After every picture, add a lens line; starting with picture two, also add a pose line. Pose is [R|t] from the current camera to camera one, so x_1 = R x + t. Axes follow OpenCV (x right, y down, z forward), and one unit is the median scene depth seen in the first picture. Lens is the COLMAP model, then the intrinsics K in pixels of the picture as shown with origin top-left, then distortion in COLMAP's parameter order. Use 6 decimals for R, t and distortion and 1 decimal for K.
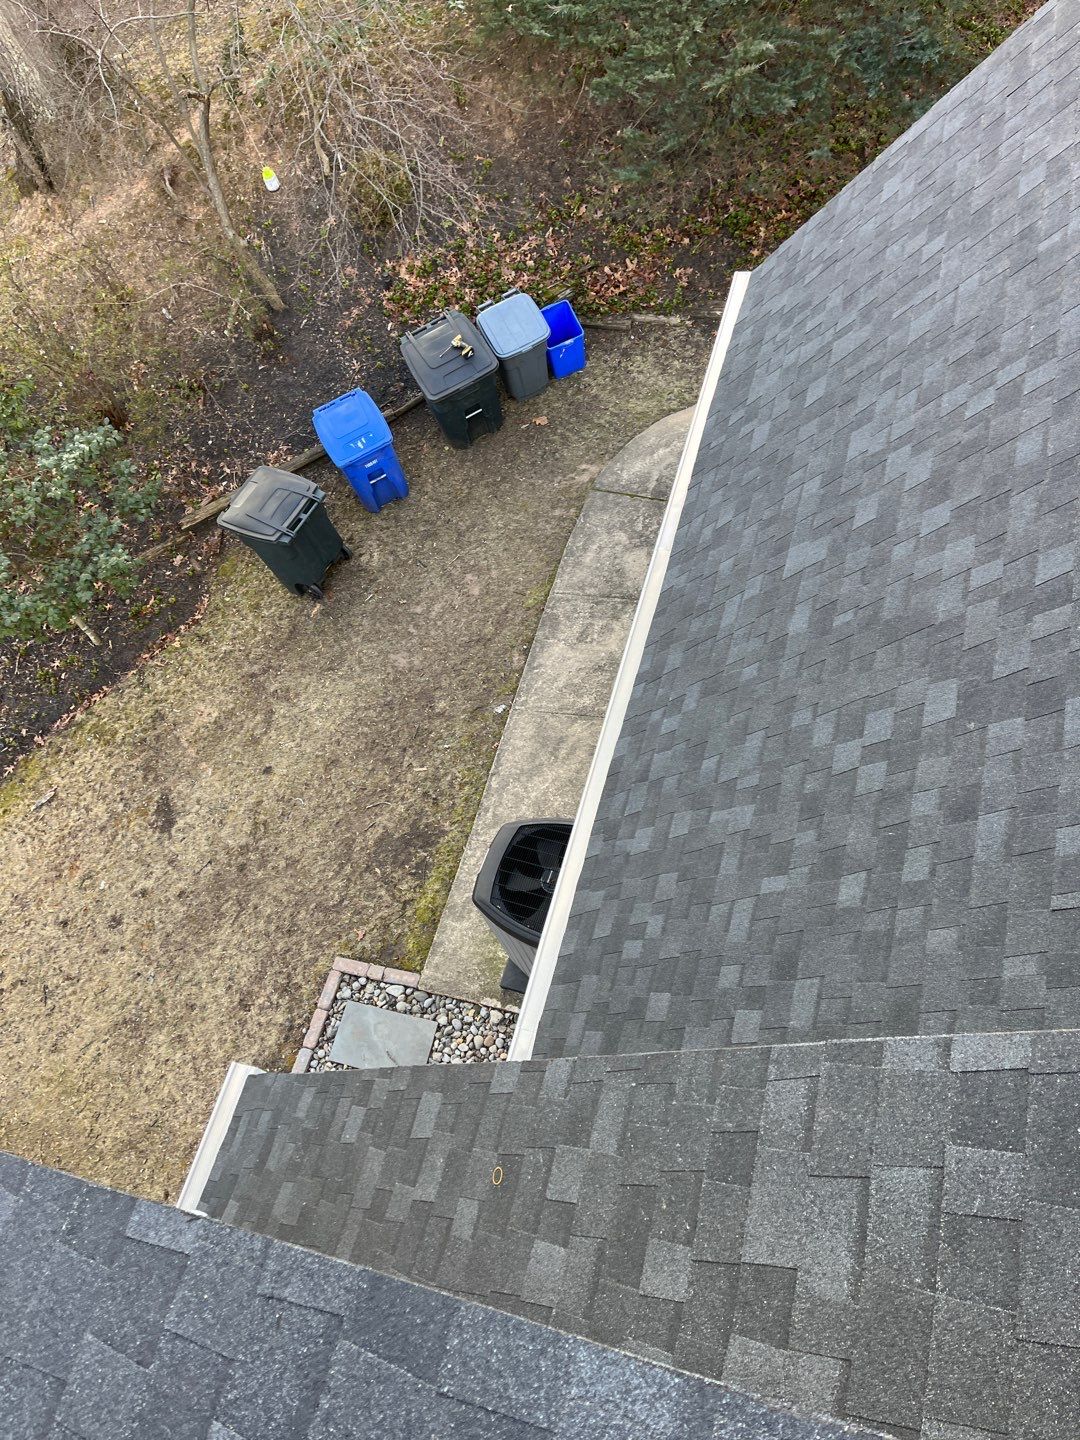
lens RADIAL K [[1099.4, 0, 531.8], [0, 1099.4, 721.9], [0, 0, 1]] dist [0.077423, -0.093529]
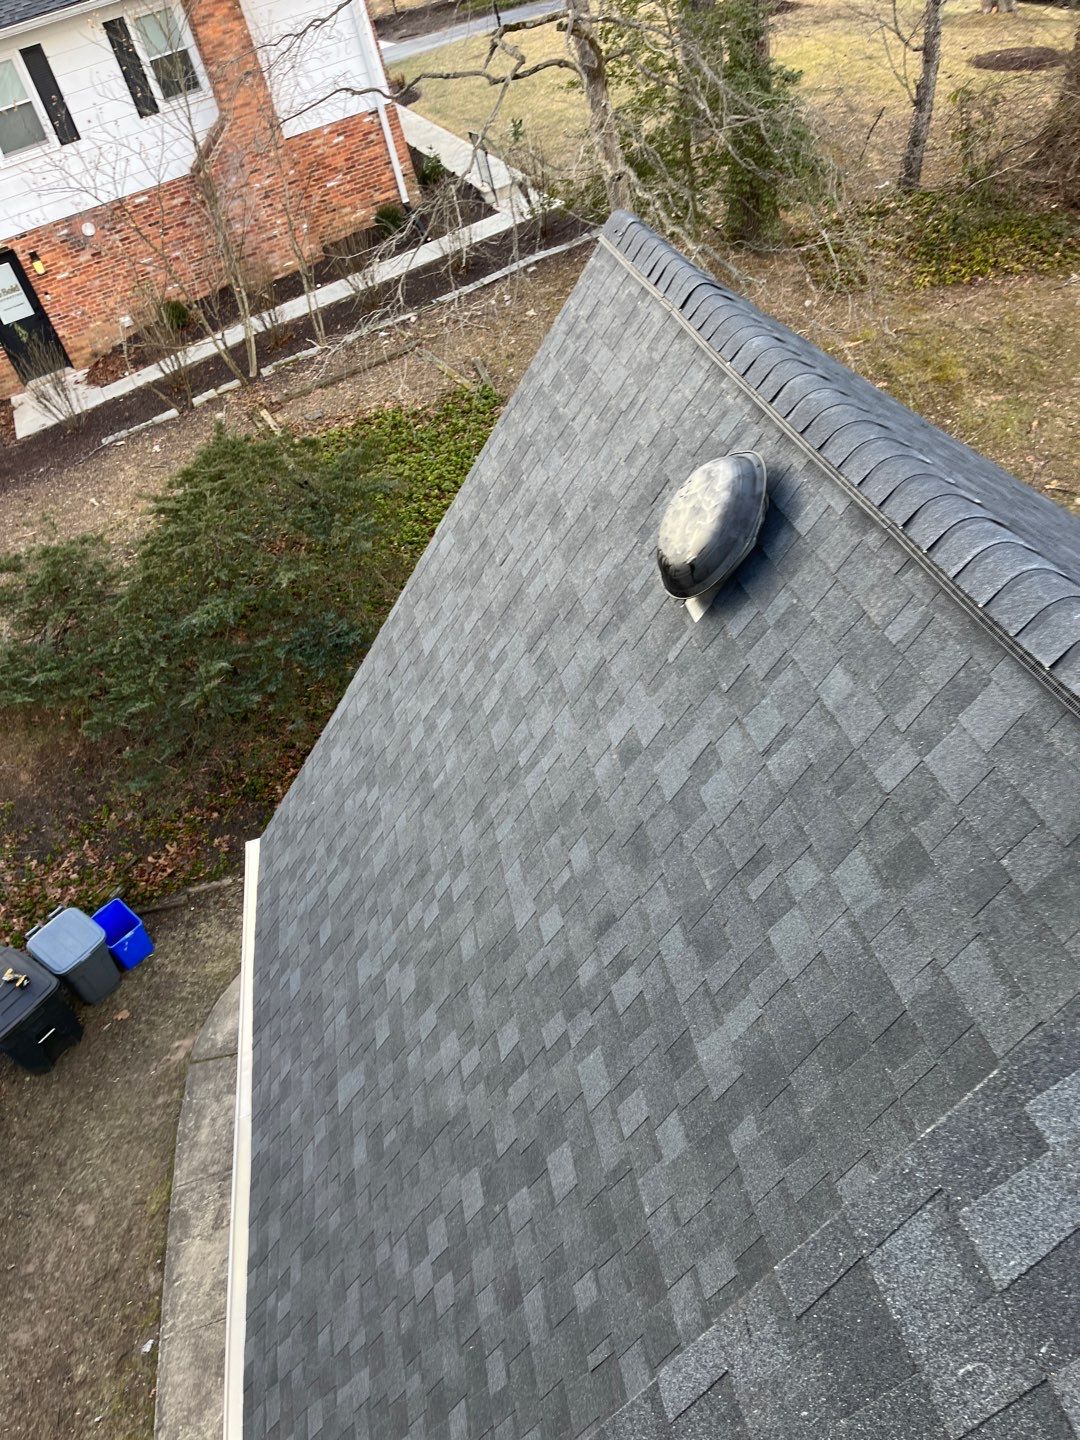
lens RADIAL K [[1099.4, 0, 535.8], [0, 1099.4, 711.2], [0, 0, 1]] dist [0.077423, -0.093529]
pose [[0.896718, -0.269794, 0.350868, 0.076691], [0.393778, 0.848248, -0.354138, -0.004102], [-0.202079, 0.455726, 0.866878, -0.079666]]
